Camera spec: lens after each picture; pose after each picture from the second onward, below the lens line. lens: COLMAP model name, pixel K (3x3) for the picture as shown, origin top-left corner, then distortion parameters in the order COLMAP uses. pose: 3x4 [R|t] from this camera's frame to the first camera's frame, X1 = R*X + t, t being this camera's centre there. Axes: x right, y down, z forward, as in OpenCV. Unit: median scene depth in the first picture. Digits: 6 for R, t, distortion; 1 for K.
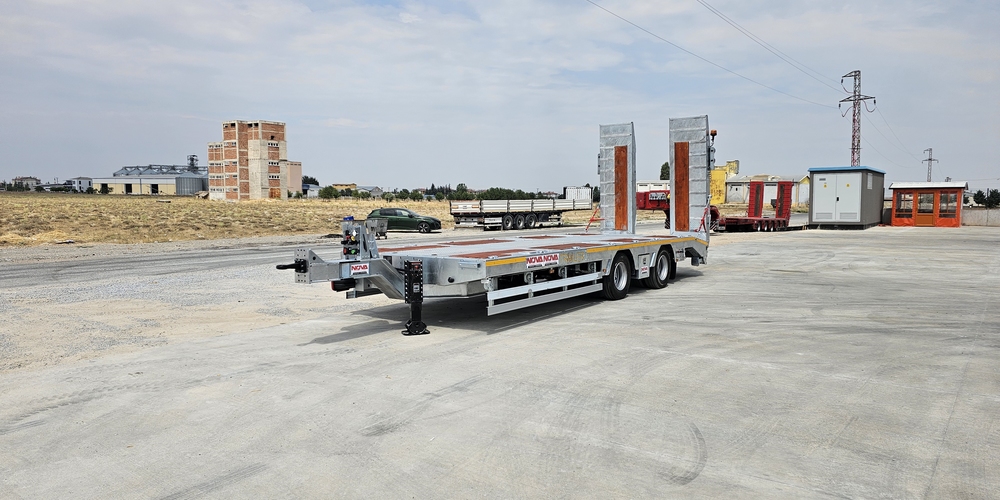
lens RADIAL K [[663.6, 0, 490.7], [0, 663.6, 253.5], [0, 0, 1]] dist [0.090055, -0.093439]
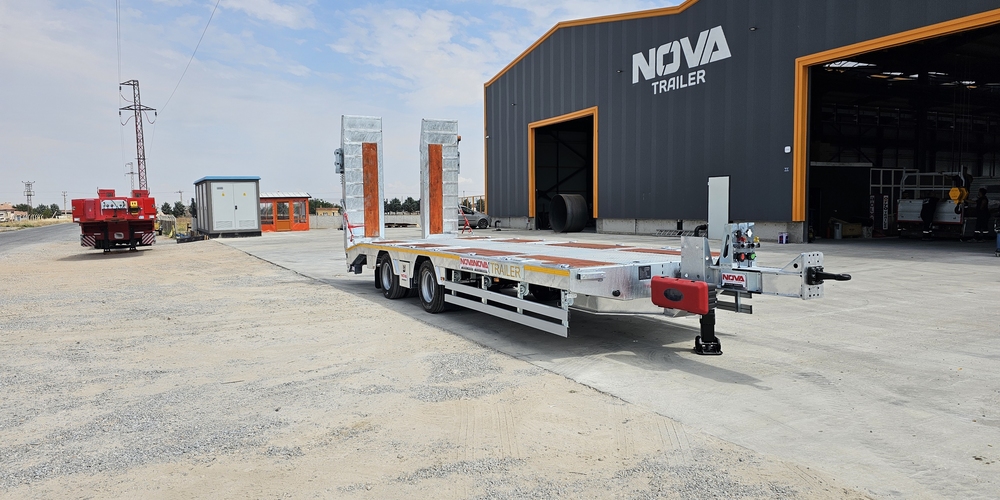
lens RADIAL K [[663.6, 0, 494.3], [0, 663.6, 243.0], [0, 0, 1]] dist [0.090055, -0.093439]
pose [[0.434184, -0.059268, 0.898872, -0.538026], [0.090304, 0.995671, 0.022030, -0.032699], [-0.896286, 0.071607, 0.437656, 0.471302]]
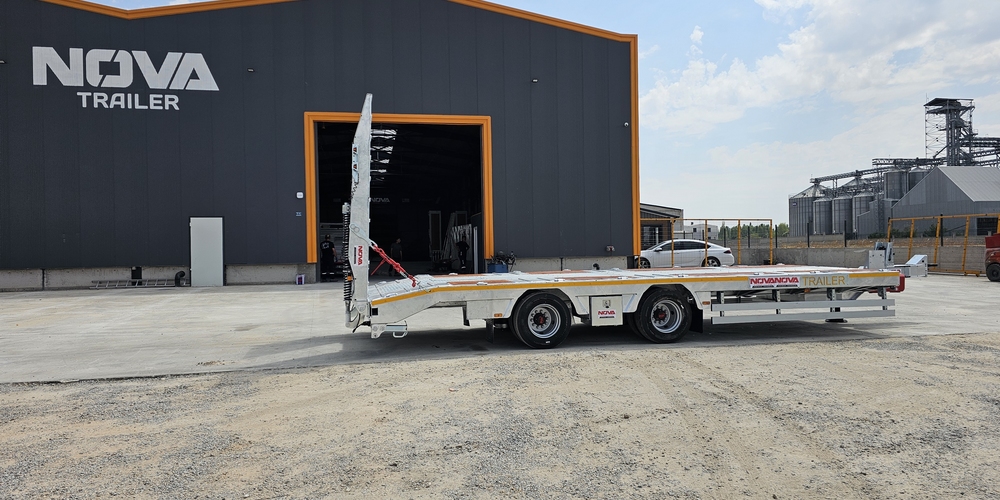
lens RADIAL K [[668.6, 0, 487.4], [0, 668.6, 249.8], [0, 0, 1]] dist [0.044034, -0.006510]
pose [[-0.747355, 0.004326, 0.664411, -0.278960], [0.069570, 0.994991, 0.071777, -0.100064], [-0.660773, 0.099866, -0.743913, 1.386734]]
